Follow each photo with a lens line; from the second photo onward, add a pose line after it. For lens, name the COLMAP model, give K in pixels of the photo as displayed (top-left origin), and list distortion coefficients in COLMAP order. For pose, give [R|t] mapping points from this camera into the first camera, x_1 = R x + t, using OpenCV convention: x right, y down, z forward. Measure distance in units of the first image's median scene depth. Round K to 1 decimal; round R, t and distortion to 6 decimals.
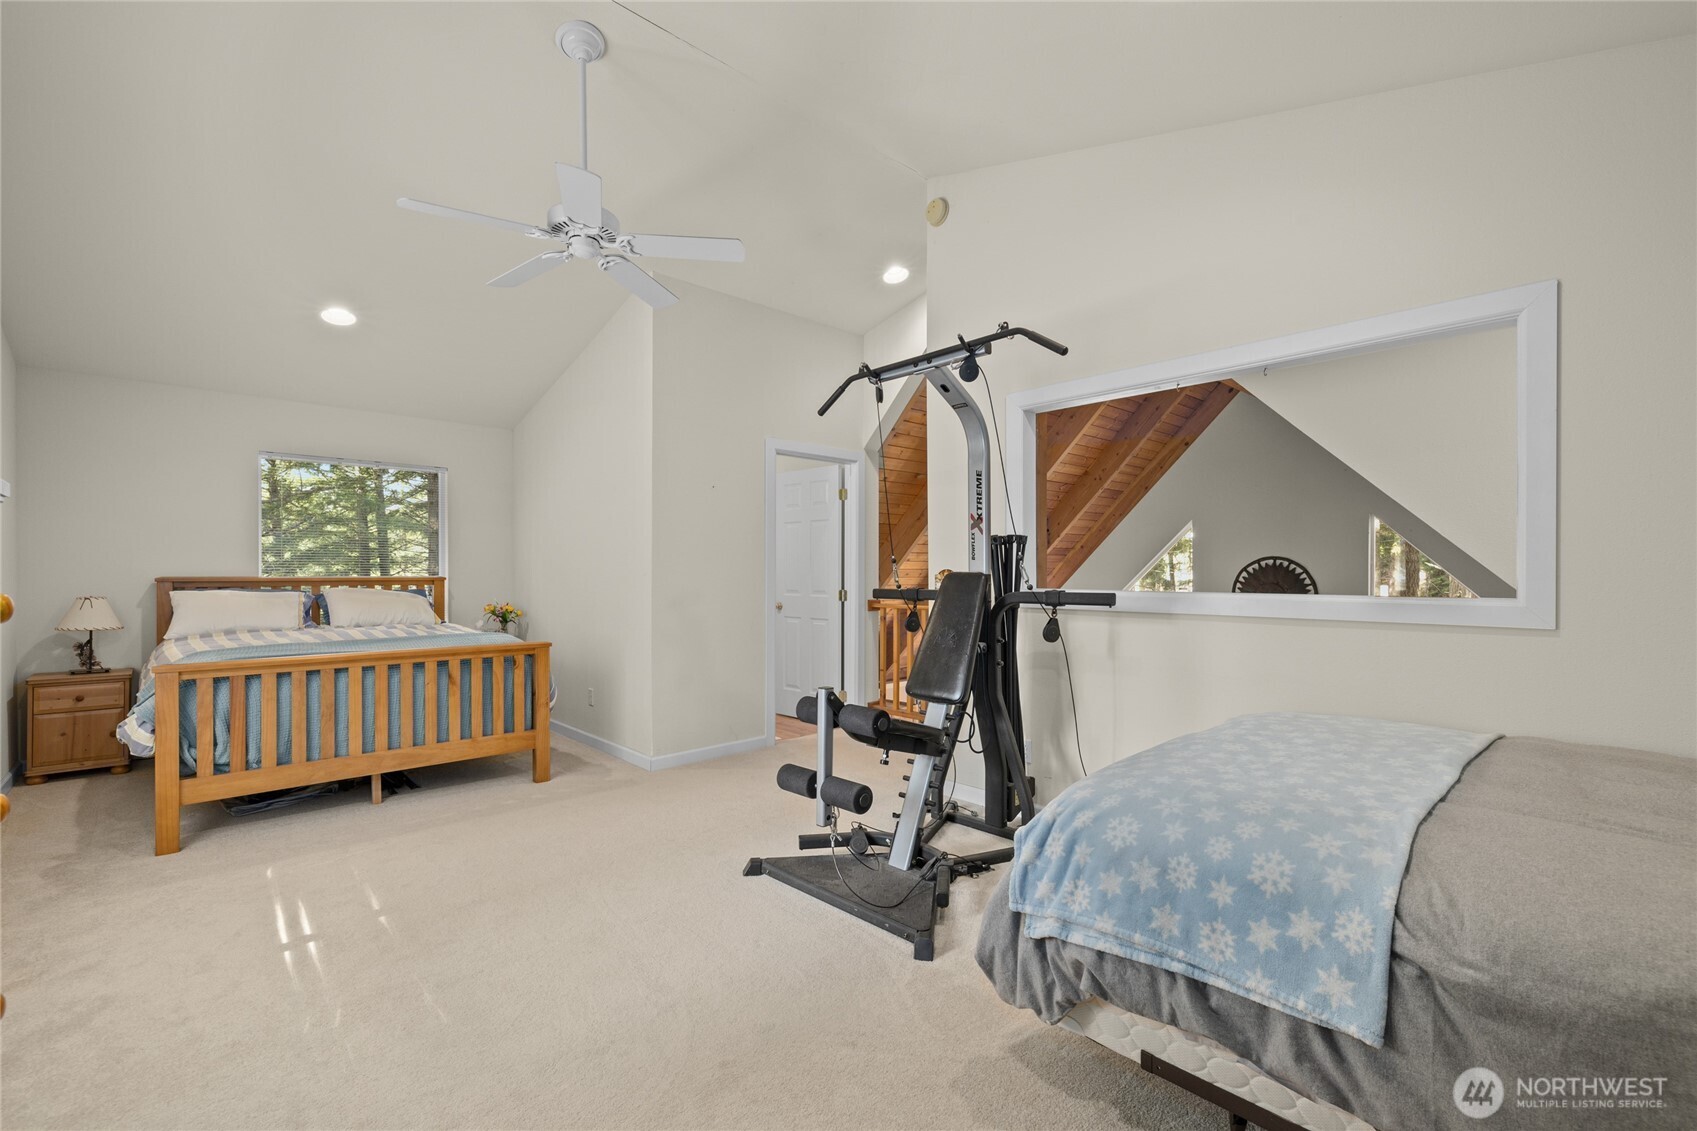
lens RADIAL K [[728.1, 0, 848.5], [0, 728.1, 565.5], [0, 0, 1]] dist [0.000026, 0.000054]
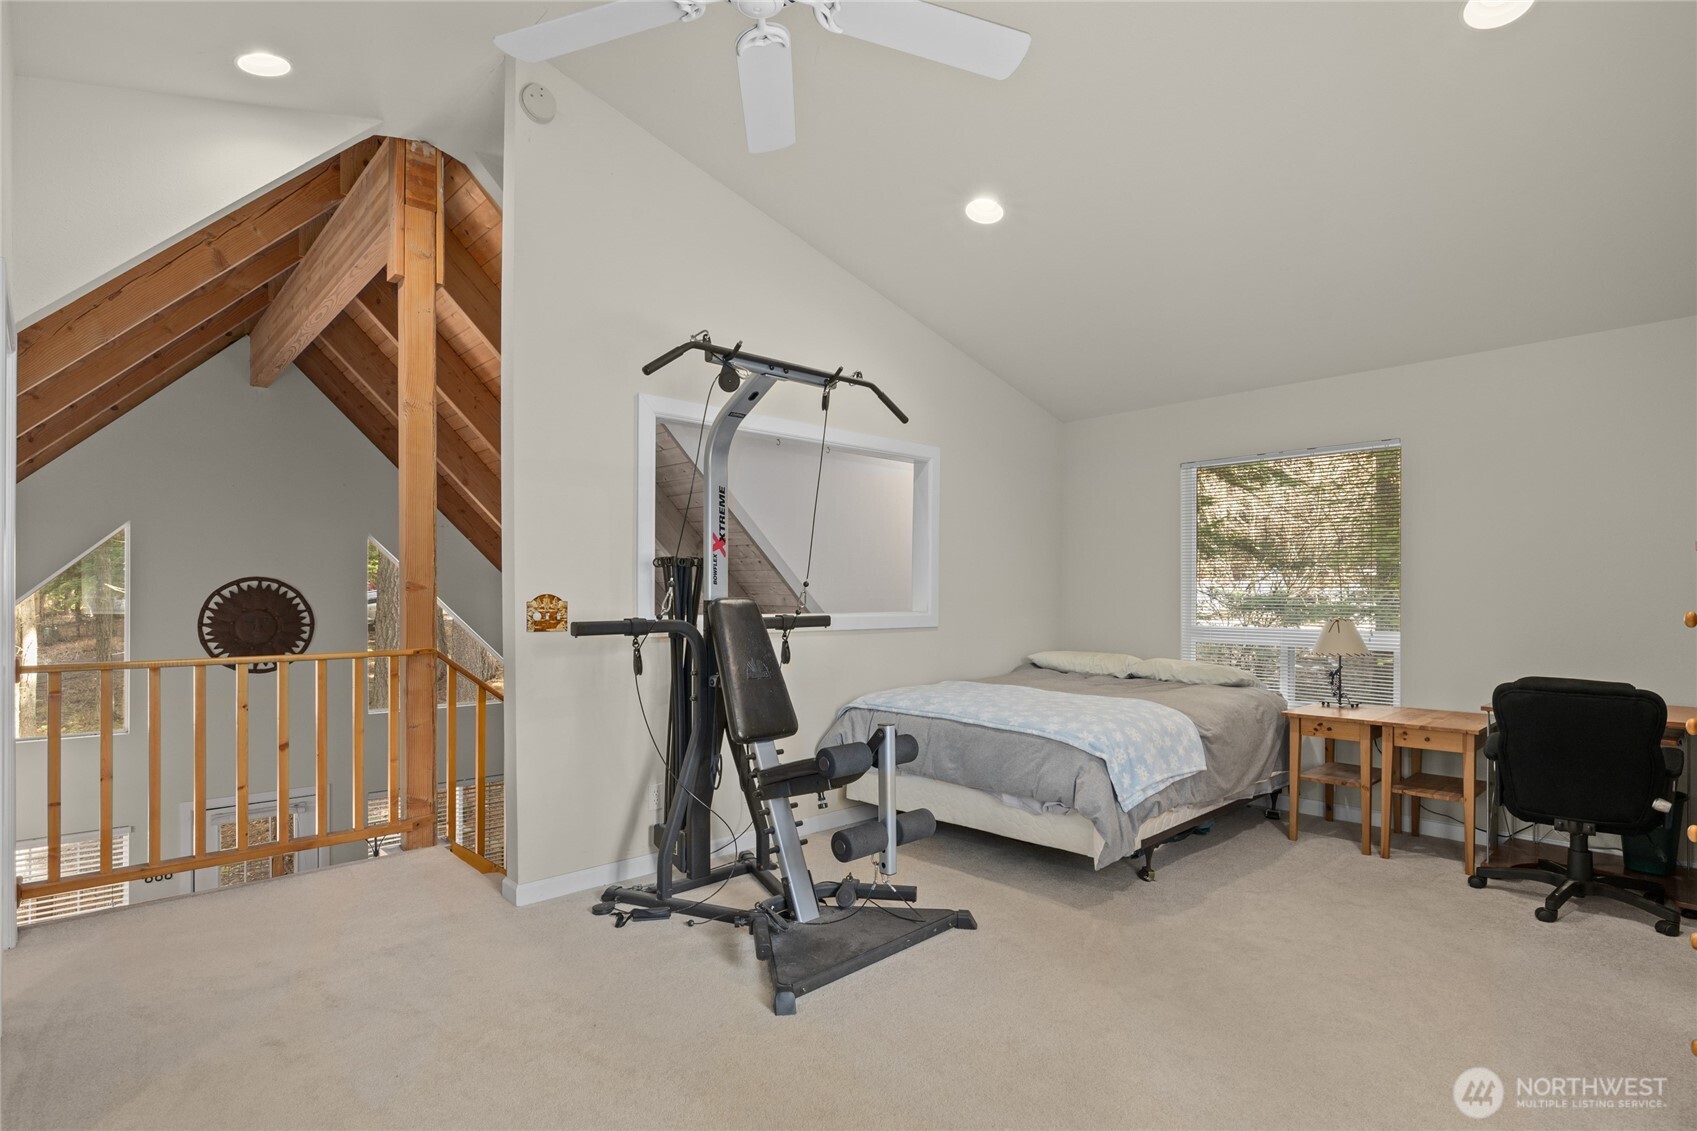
lens RADIAL K [[846.9, 0, 852.4], [0, 846.9, 579.1], [0, 0, 1]] dist [-0.021210, -0.000048]
pose [[-0.001174, 0.018410, 0.999830, -0.365642], [-0.008477, 0.999794, -0.018419, 0.001490], [-0.999963, -0.008497, -0.001018, 0.346473]]
